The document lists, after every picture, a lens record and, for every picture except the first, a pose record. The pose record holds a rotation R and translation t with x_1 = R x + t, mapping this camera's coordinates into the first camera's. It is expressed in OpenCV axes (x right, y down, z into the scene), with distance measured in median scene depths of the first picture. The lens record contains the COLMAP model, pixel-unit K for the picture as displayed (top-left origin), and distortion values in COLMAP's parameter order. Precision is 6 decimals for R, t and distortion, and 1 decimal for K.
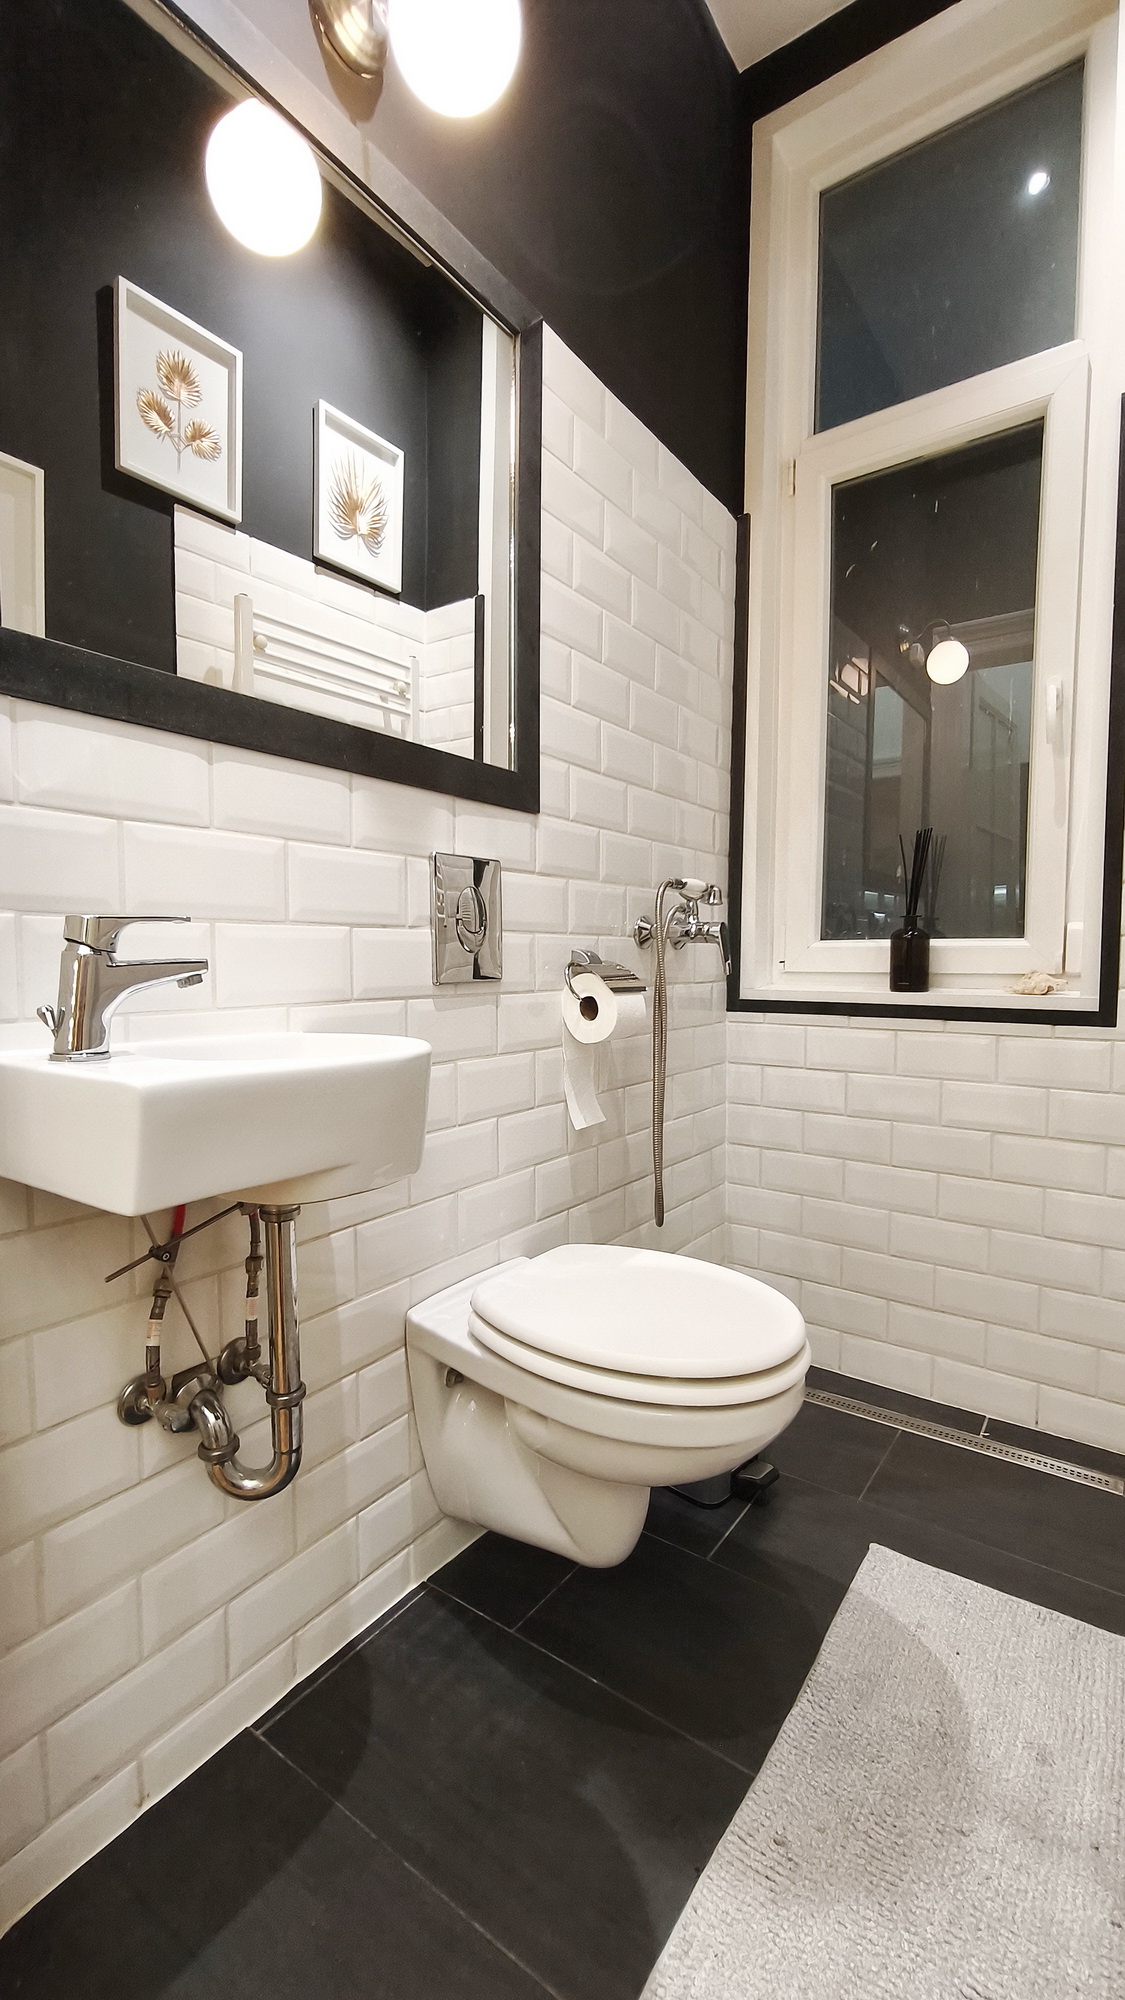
lens RADIAL K [[853.6, 0, 558.6], [0, 853.6, 1009.4], [0, 0, 1]] dist [0.000204, 0.000069]
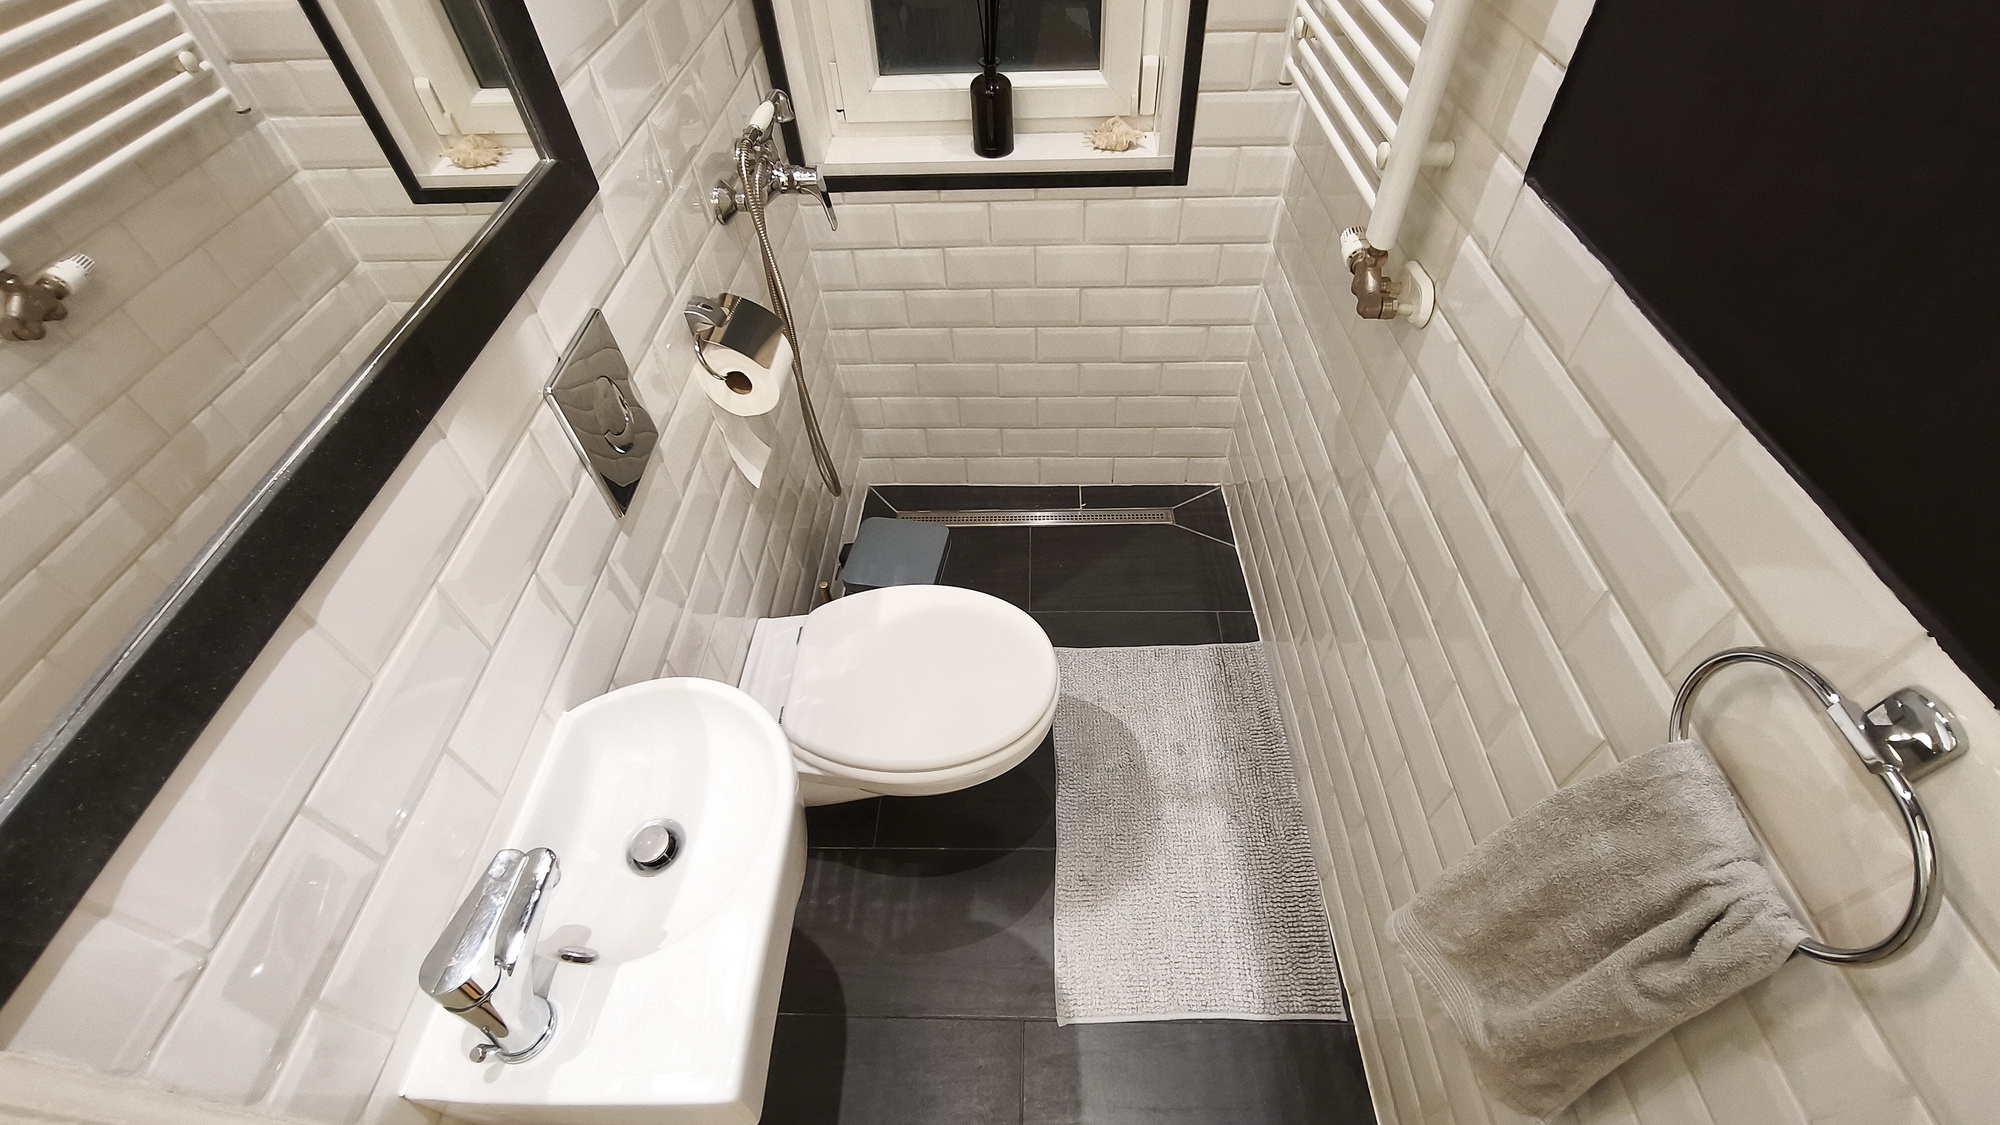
lens RADIAL K [[853.6, 0, 1005.1], [0, 853.6, 564.9], [0, 0, 1]] dist [0.000204, 0.000069]
pose [[0.829115, -0.445007, 0.338434, -0.099041], [0.075291, 0.688702, 0.721125, -0.413401], [-0.553986, -0.572414, 0.604518, 0.200712]]
